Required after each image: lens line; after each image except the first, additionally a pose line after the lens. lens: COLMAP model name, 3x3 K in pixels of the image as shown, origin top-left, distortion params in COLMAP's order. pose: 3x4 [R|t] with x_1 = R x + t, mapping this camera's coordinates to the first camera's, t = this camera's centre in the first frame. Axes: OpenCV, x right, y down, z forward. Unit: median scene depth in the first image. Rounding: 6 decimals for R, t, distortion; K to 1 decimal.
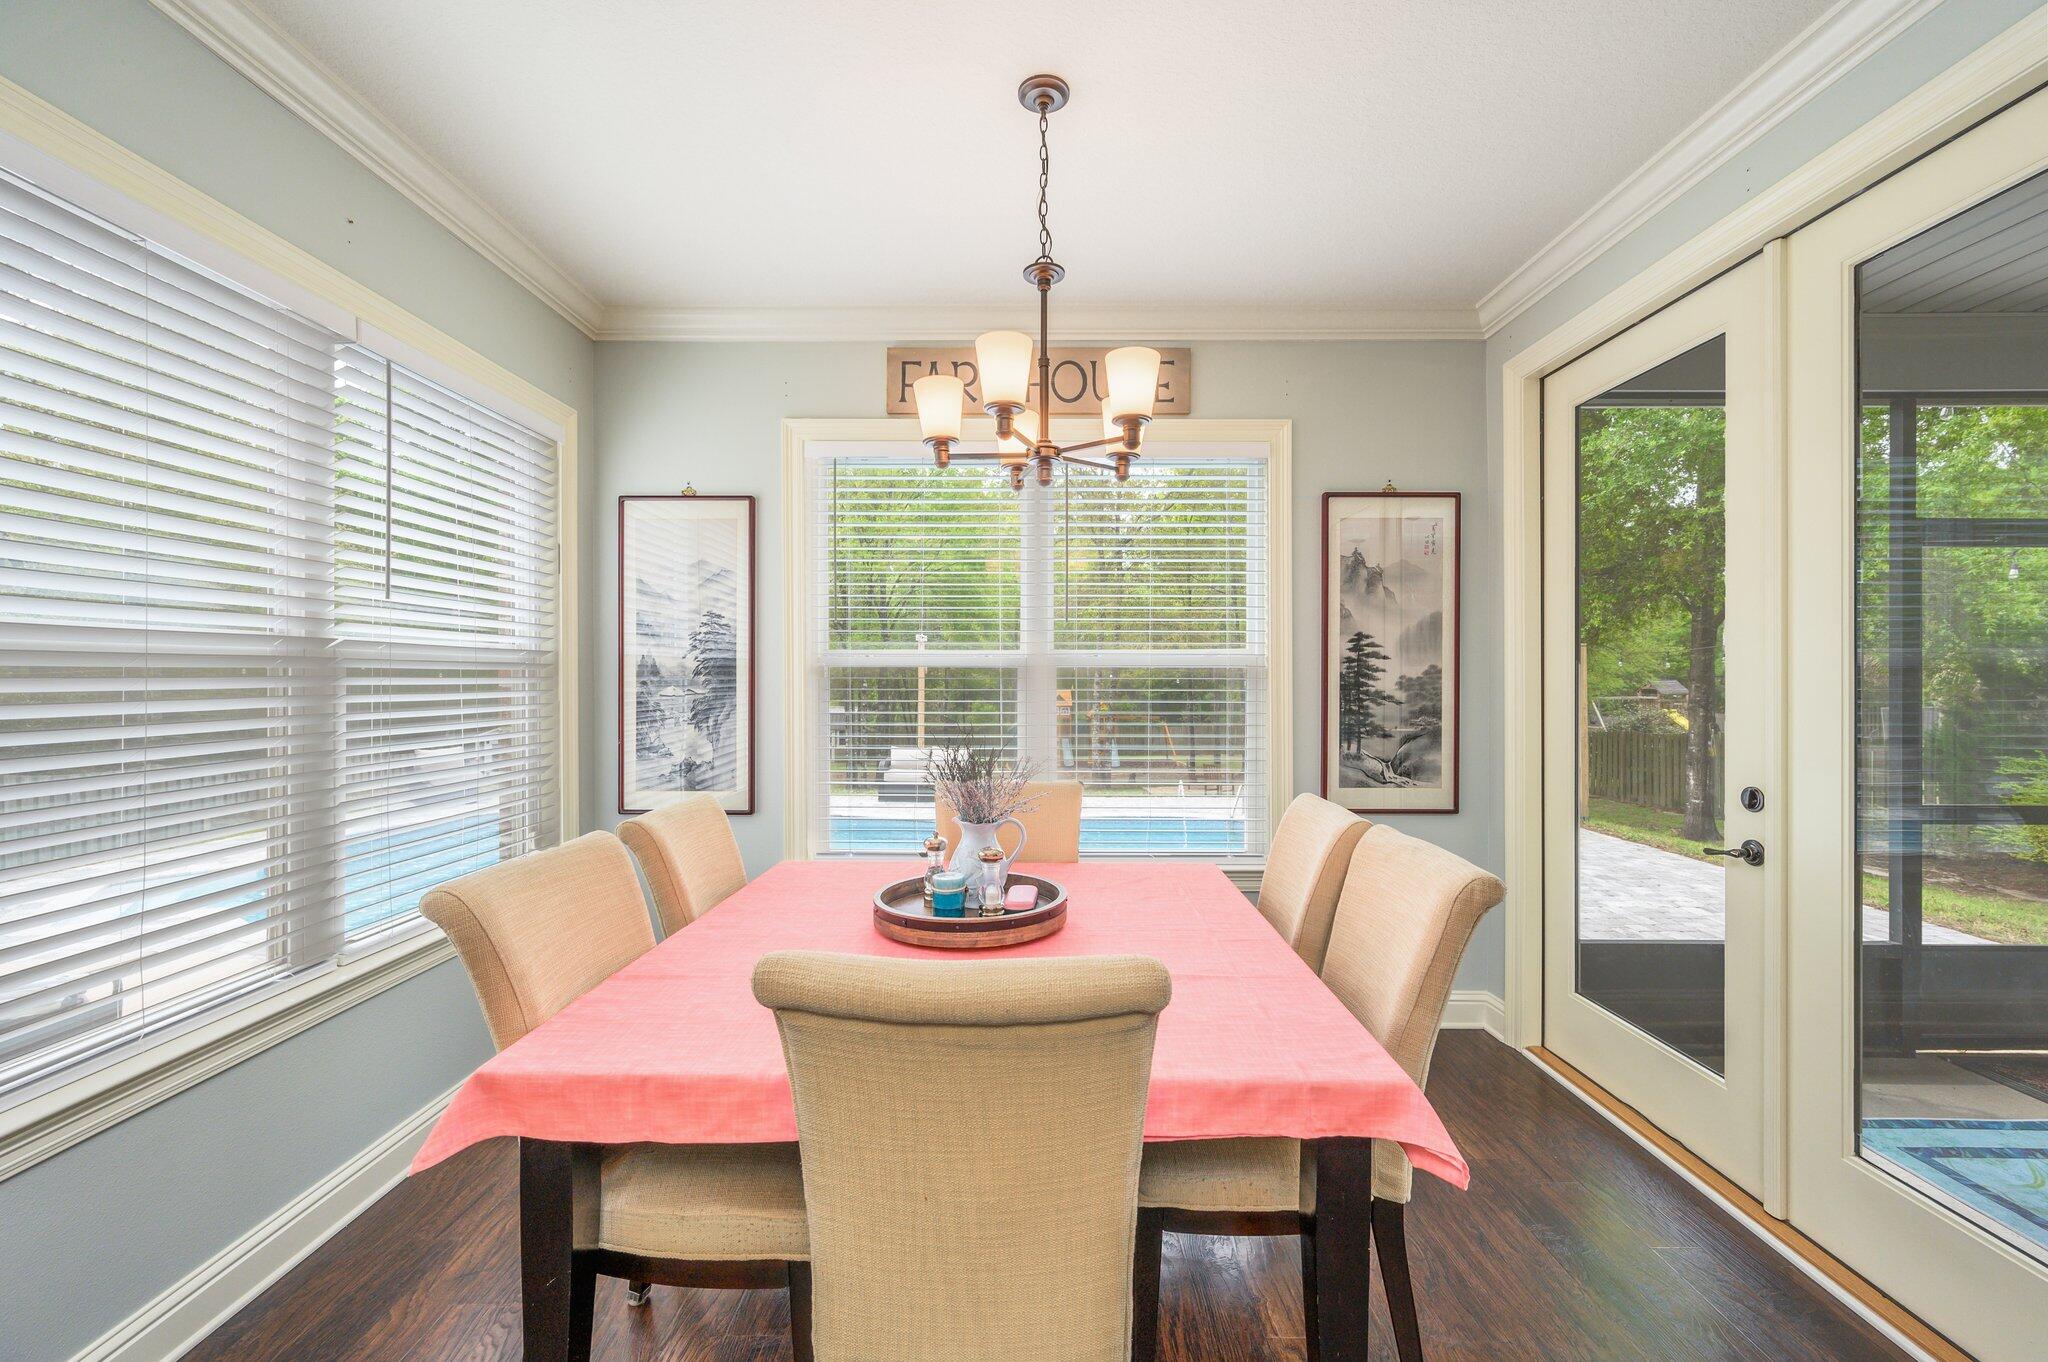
lens RADIAL K [[803.0, 0, 1030.8], [0, 803.0, 677.0], [0, 0, 1]] dist [0.000959, 0.000138]
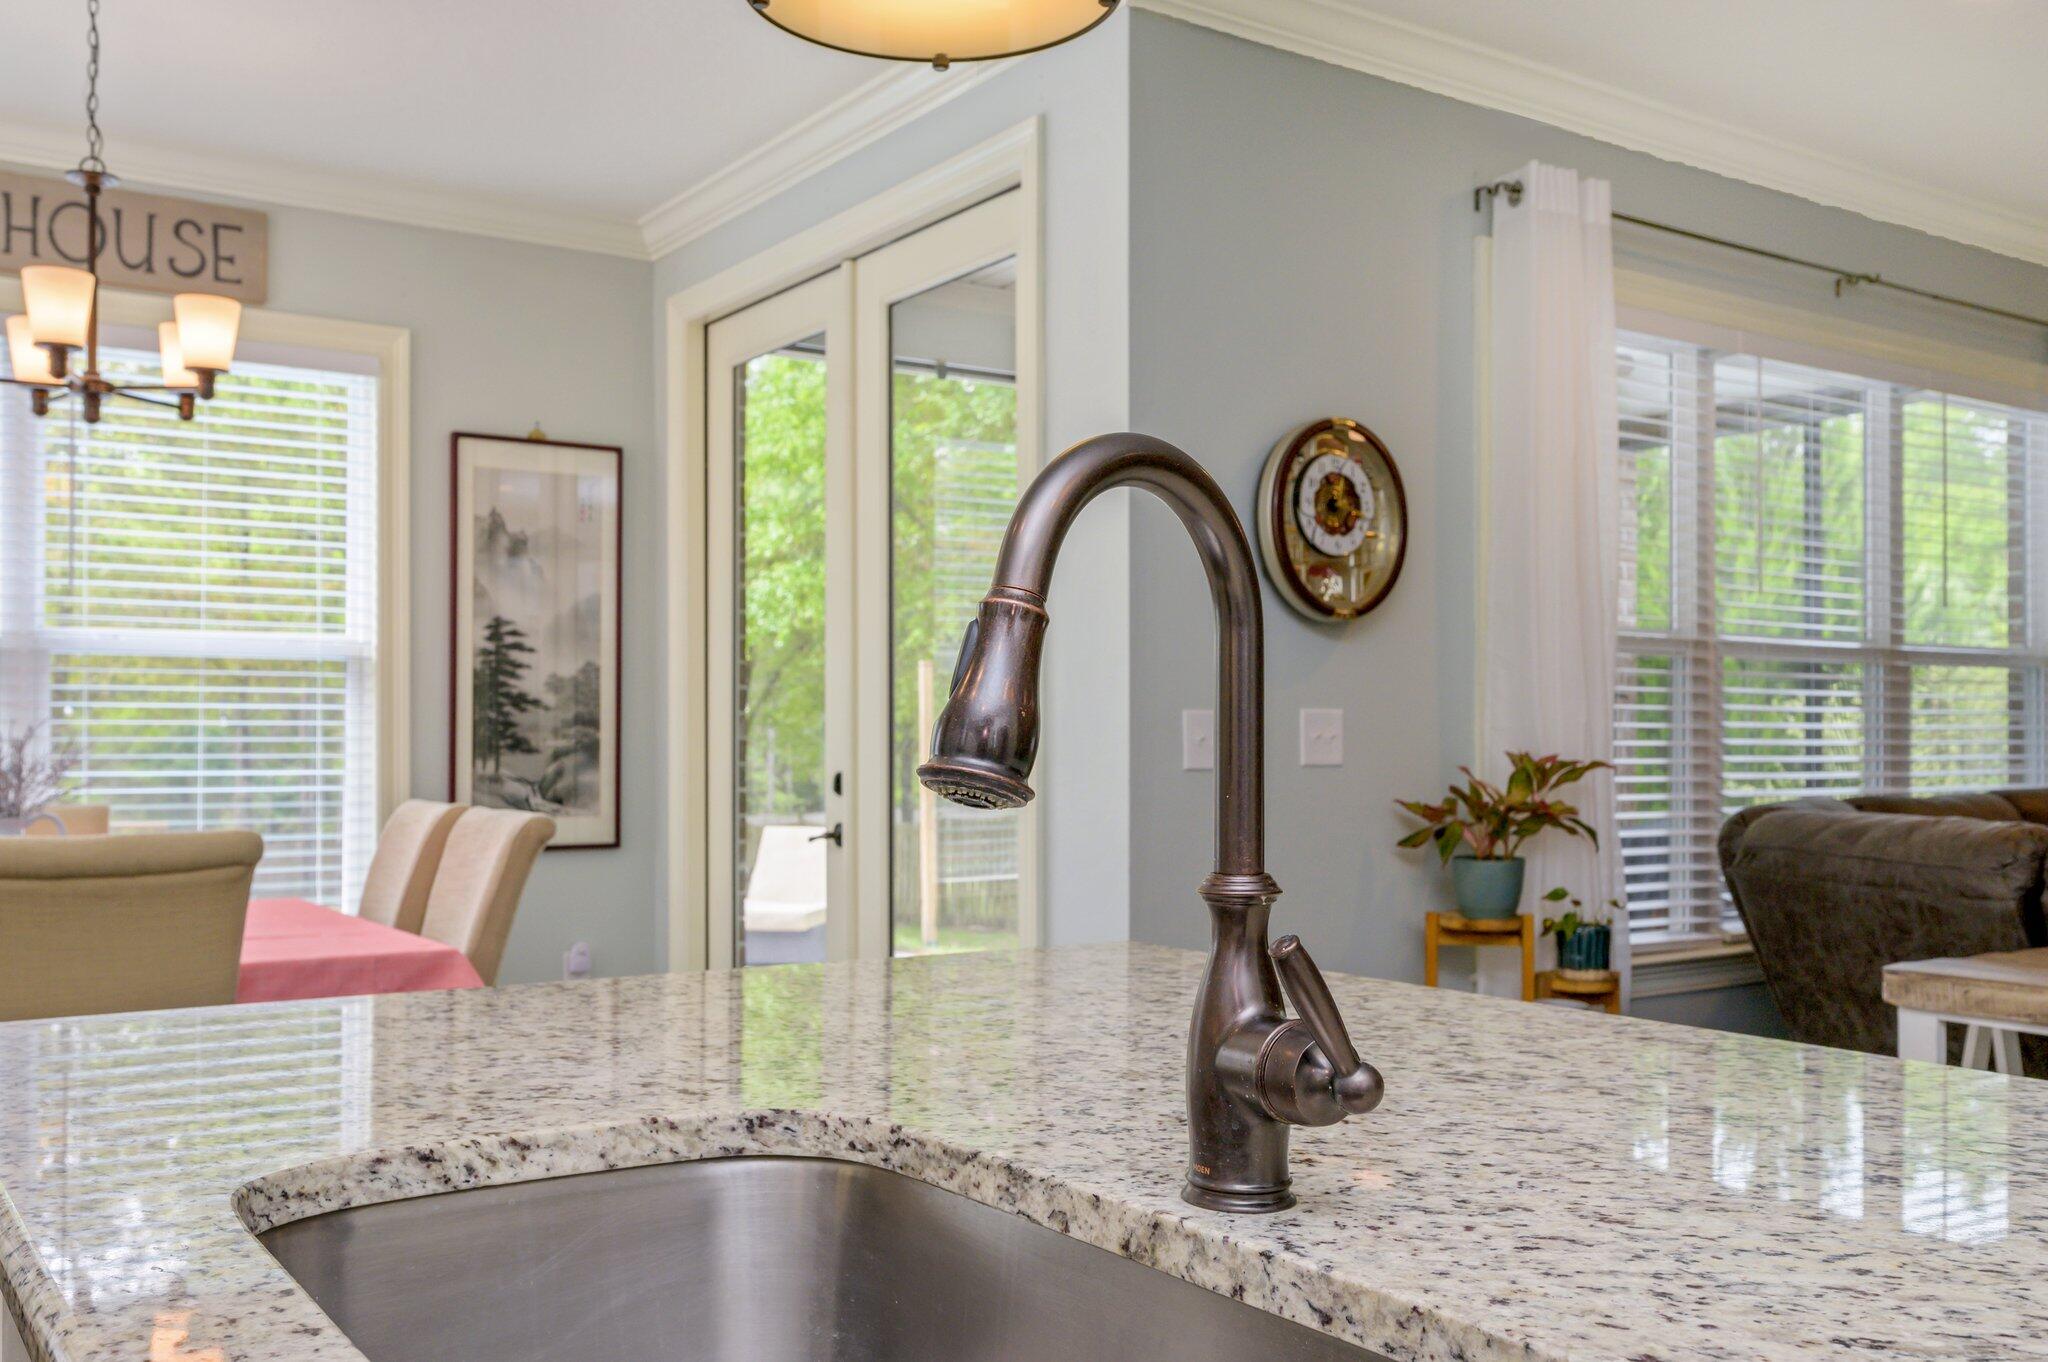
lens RADIAL K [[1838.0, 0, 1032.4], [0, 1838.0, 713.7], [0, 0, 1]] dist [-0.004756, 0.009494]
pose [[0.824446, 0.006516, 0.565904, -0.164665], [0.001376, 0.999908, -0.013518, 0.061928], [-0.565939, 0.011924, 0.824361, -0.740136]]
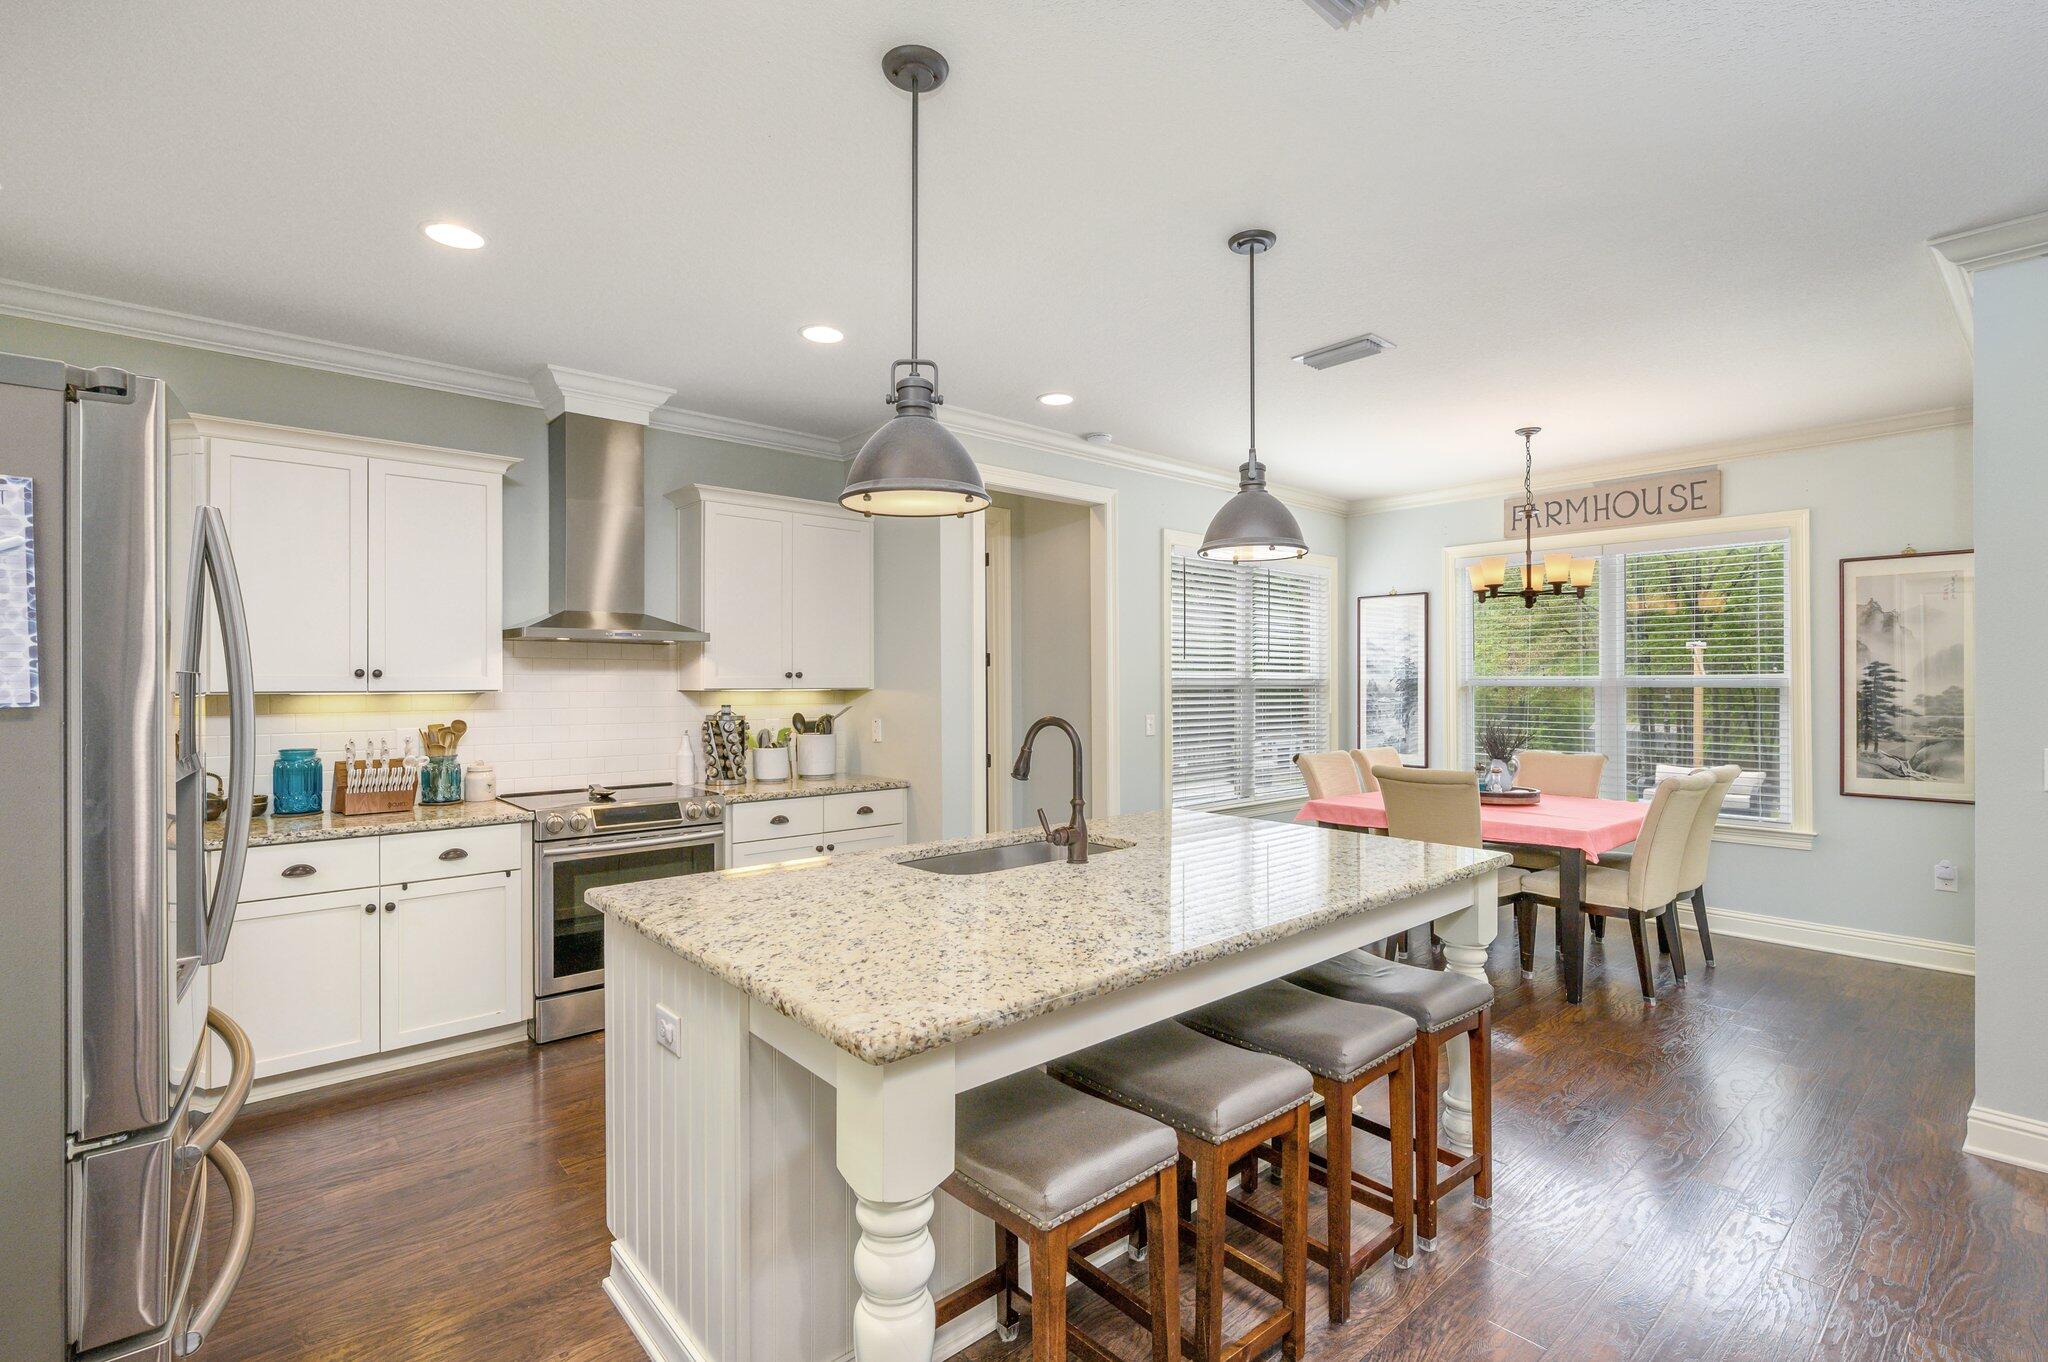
lens RADIAL K [[935.8, 0, 1022.4], [0, 935.8, 682.7], [0, 0, 1]] dist [0.003364, 0.000324]
pose [[0.660276, -0.002061, -0.751020, 0.642391], [0.000050, 0.999996, -0.002701, -0.016584], [0.751023, 0.001746, 0.660274, -1.087240]]
